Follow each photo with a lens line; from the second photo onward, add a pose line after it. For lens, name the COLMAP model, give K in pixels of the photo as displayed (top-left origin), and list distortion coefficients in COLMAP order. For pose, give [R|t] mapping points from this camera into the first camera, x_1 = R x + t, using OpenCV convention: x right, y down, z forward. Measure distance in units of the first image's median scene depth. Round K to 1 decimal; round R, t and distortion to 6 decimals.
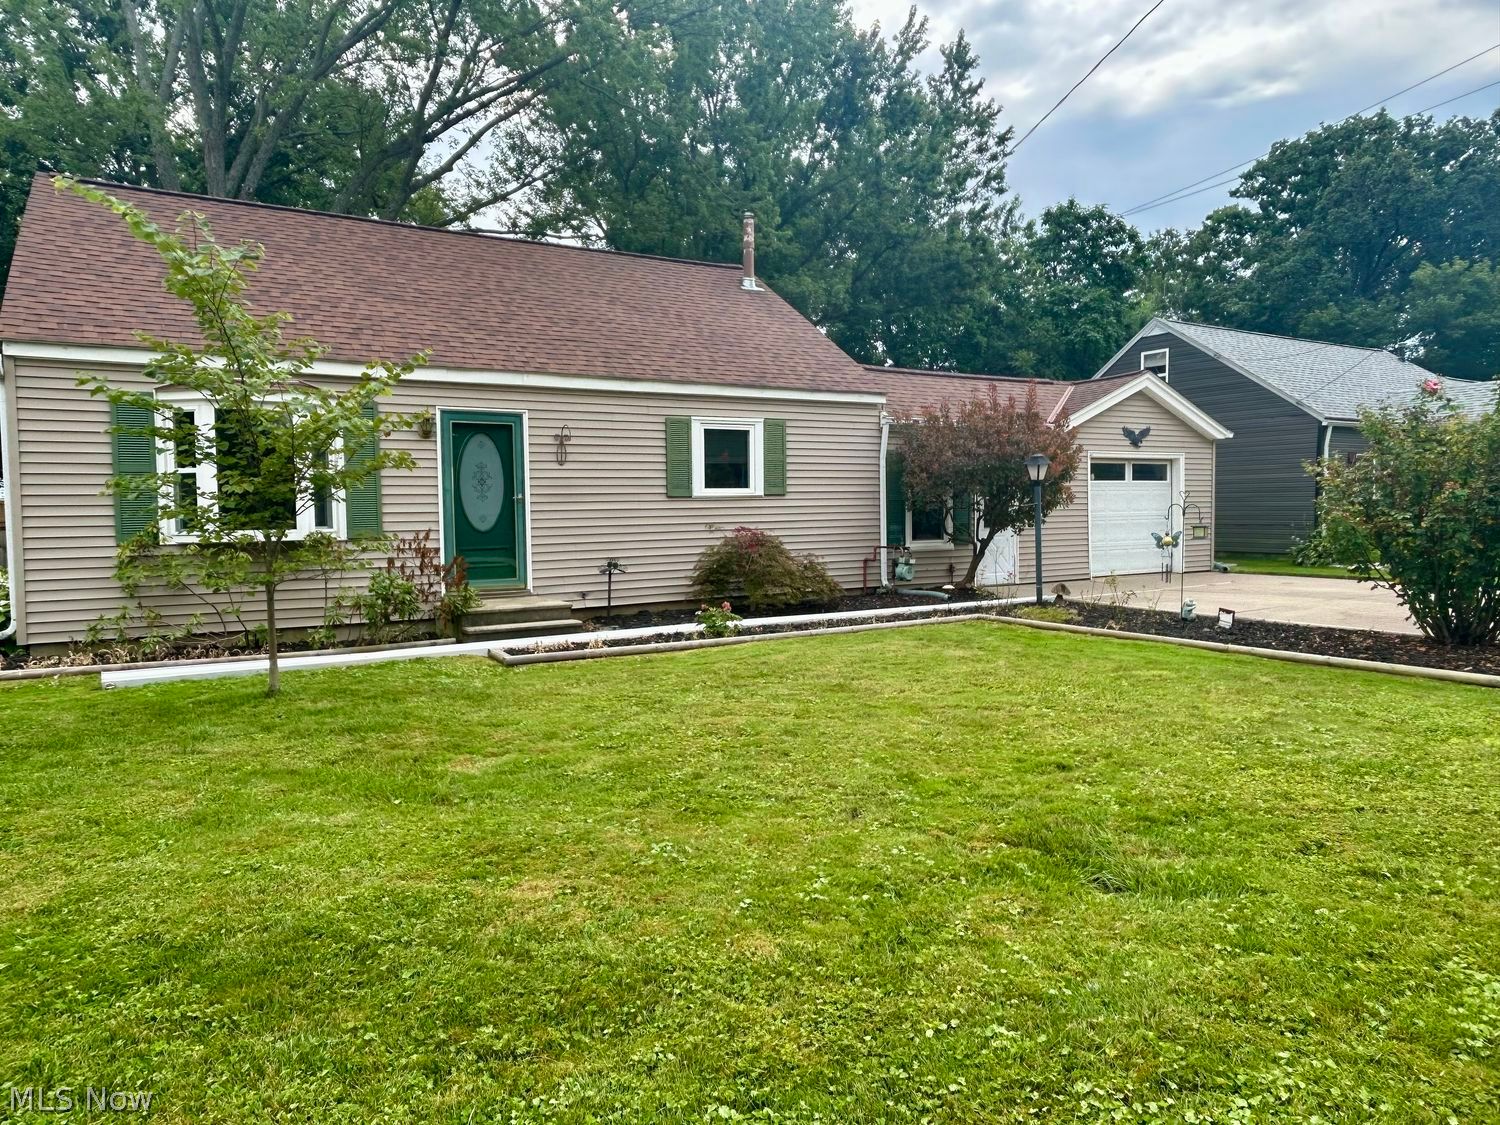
lens RADIAL K [[947.7, 0, 750.0], [0, 947.7, 562.5], [0, 0, 1]] dist [-0.000054, -0.000025]
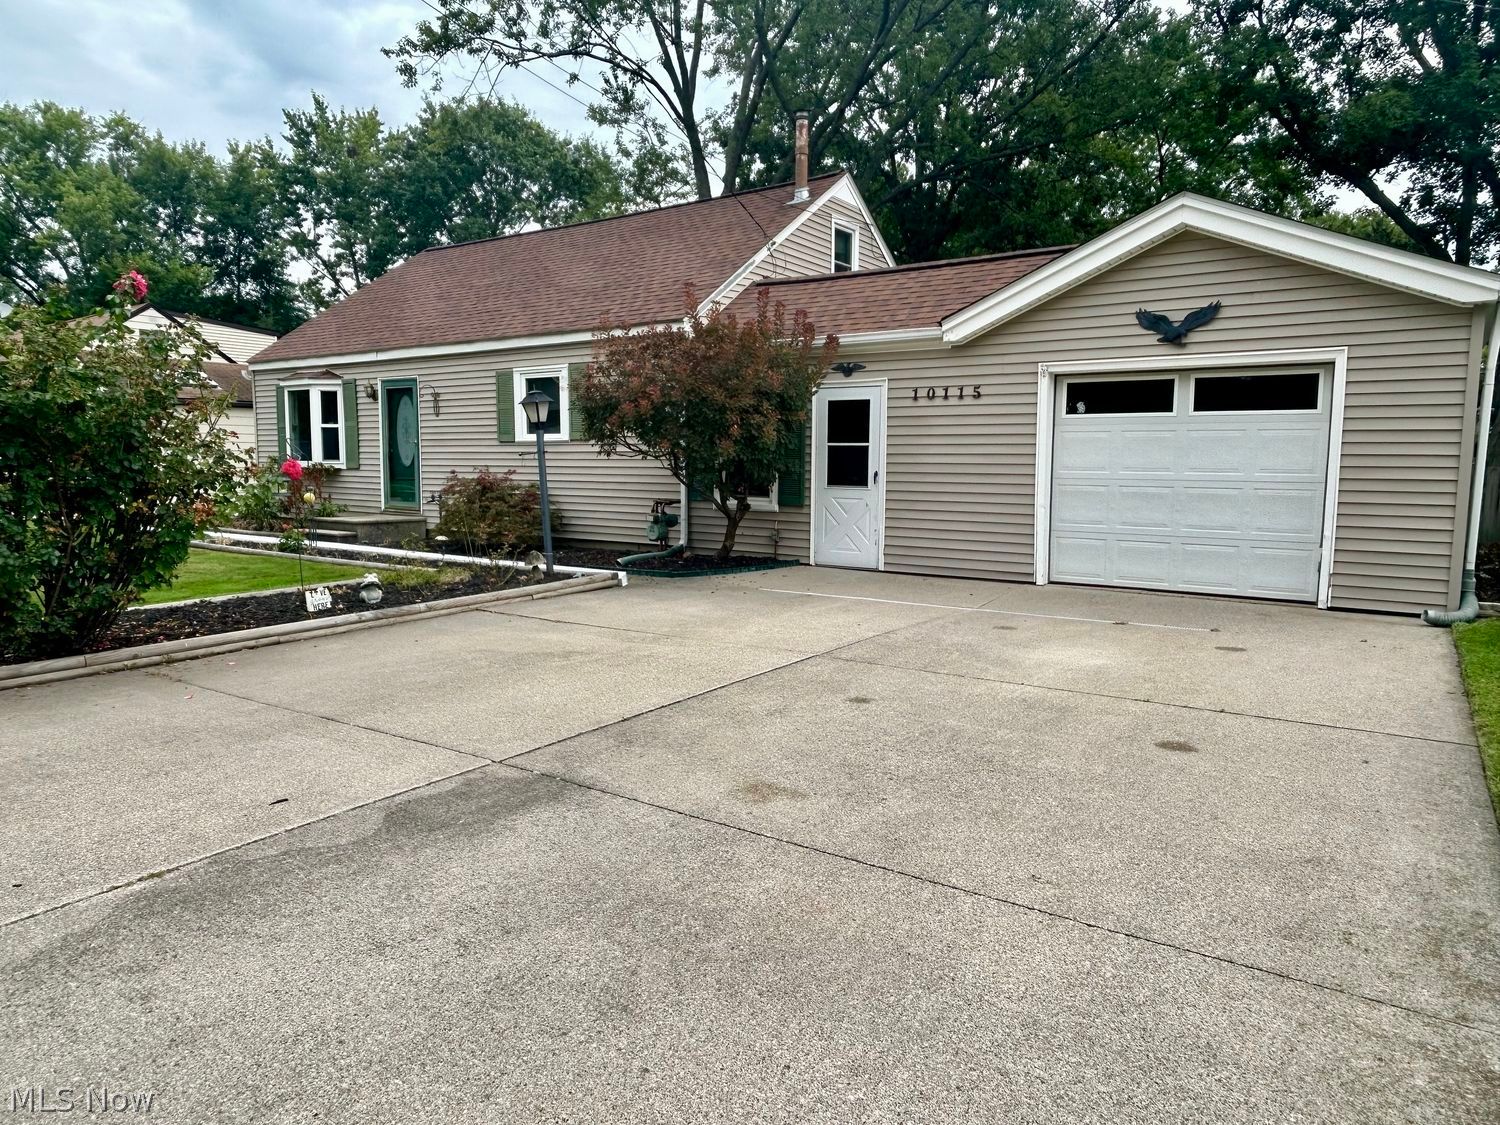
lens RADIAL K [[947.7, 0, 750.0], [0, 947.7, 562.5], [0, 0, 1]] dist [-0.000054, -0.000025]
pose [[0.427228, 0.114189, -0.896904, 0.893409], [-0.065041, 0.993304, 0.095481, -0.044649], [0.901802, 0.017543, 0.431794, 0.650875]]
